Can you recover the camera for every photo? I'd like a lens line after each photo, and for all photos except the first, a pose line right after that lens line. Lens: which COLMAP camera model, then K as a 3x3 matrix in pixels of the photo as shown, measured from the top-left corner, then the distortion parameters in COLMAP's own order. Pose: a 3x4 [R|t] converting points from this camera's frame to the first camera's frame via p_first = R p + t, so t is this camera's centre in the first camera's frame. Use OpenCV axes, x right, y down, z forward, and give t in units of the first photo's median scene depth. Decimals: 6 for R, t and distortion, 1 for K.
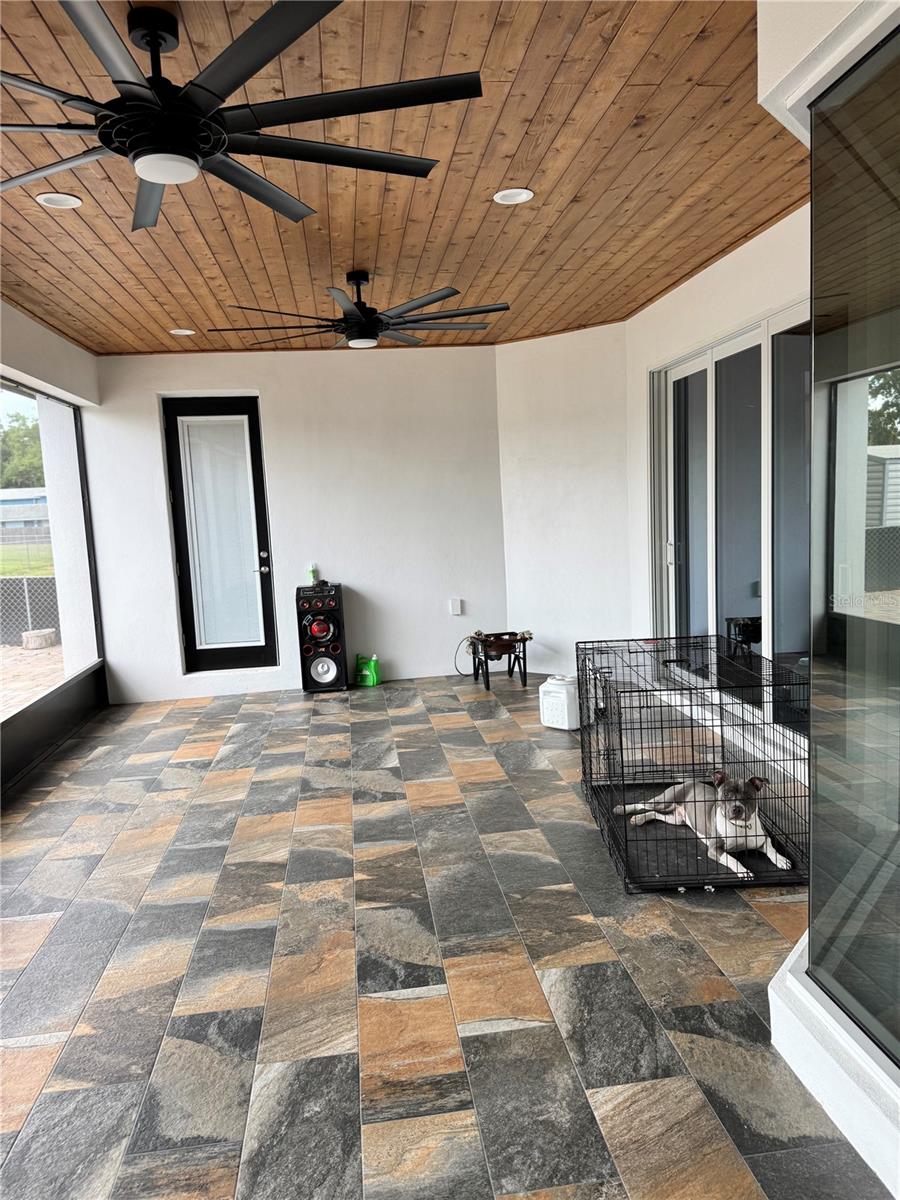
lens RADIAL K [[843.0, 0, 442.3], [0, 843.0, 615.3], [0, 0, 1]] dist [0.003420, 0.007146]
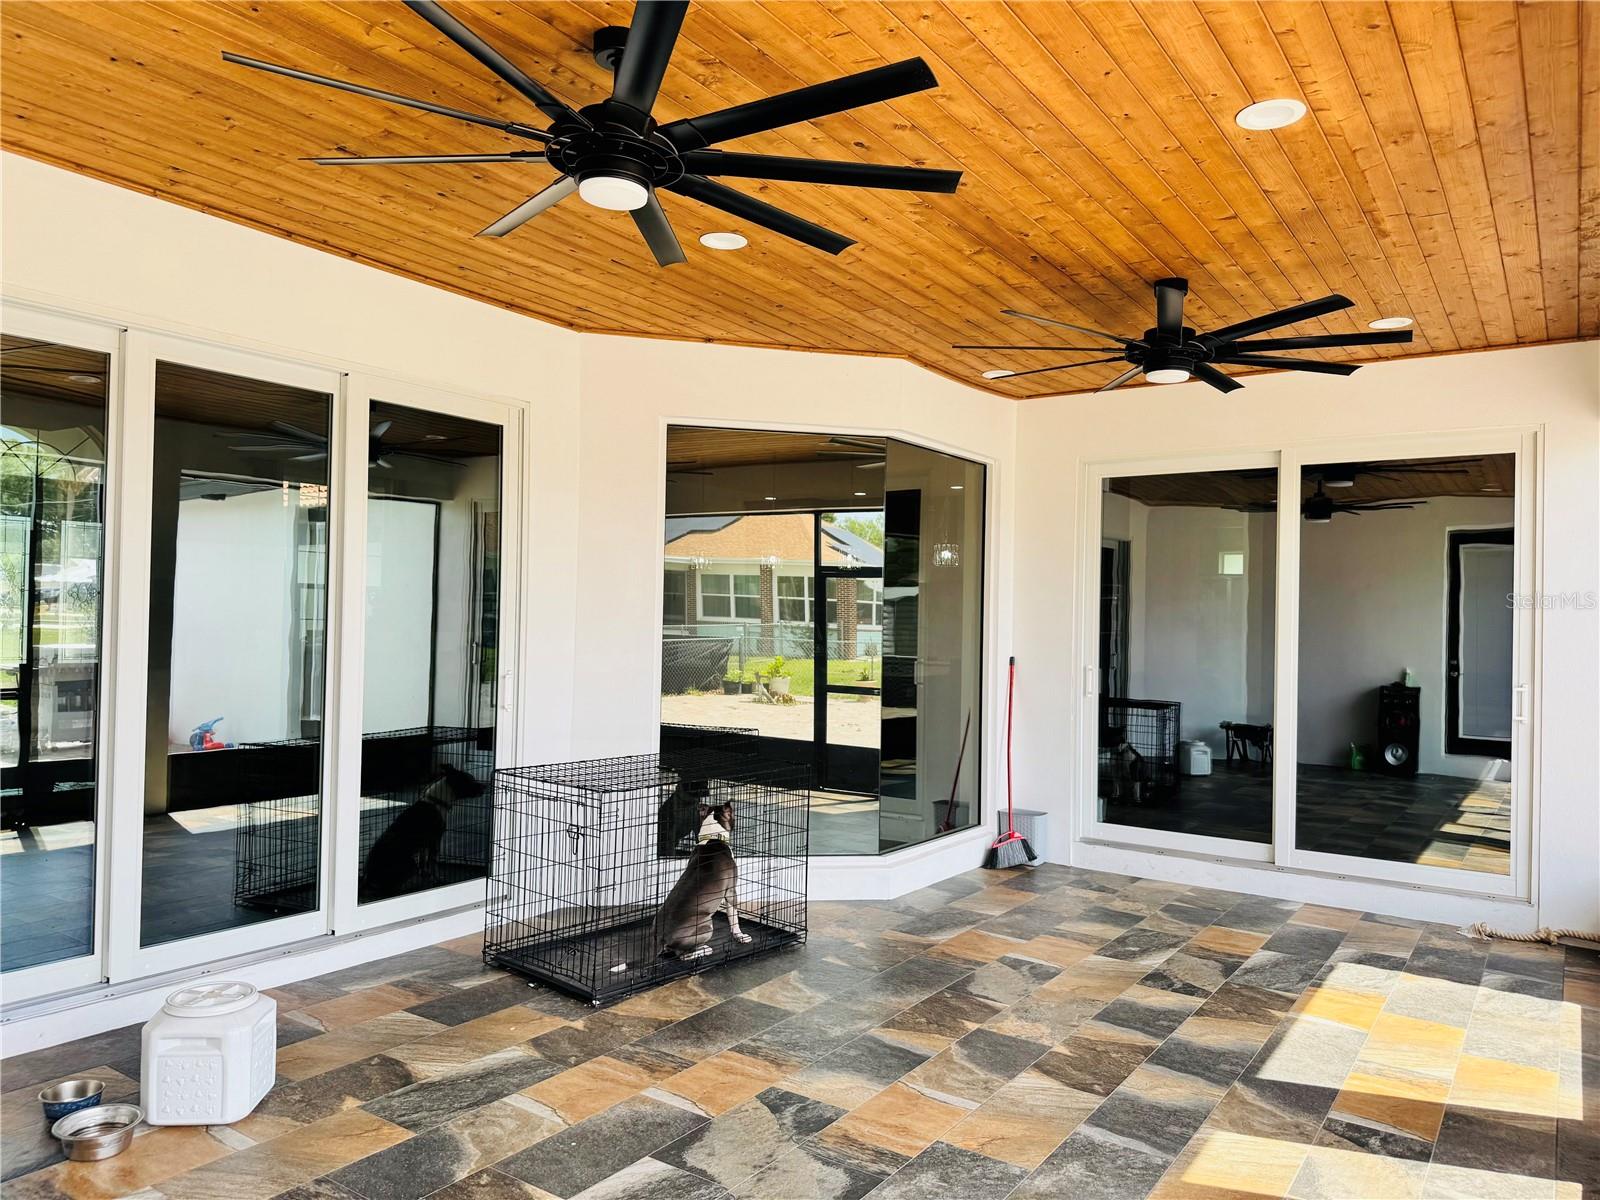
lens RADIAL K [[1160.7, 0, 800.0], [0, 1160.7, 600.0], [0, 0, 1]] dist [0.044115, -0.003752]
pose [[-0.755767, 0.032572, 0.654030, -0.768097], [0.097585, 0.993212, 0.063302, -0.219523], [-0.647529, 0.111665, -0.753815, 1.980646]]
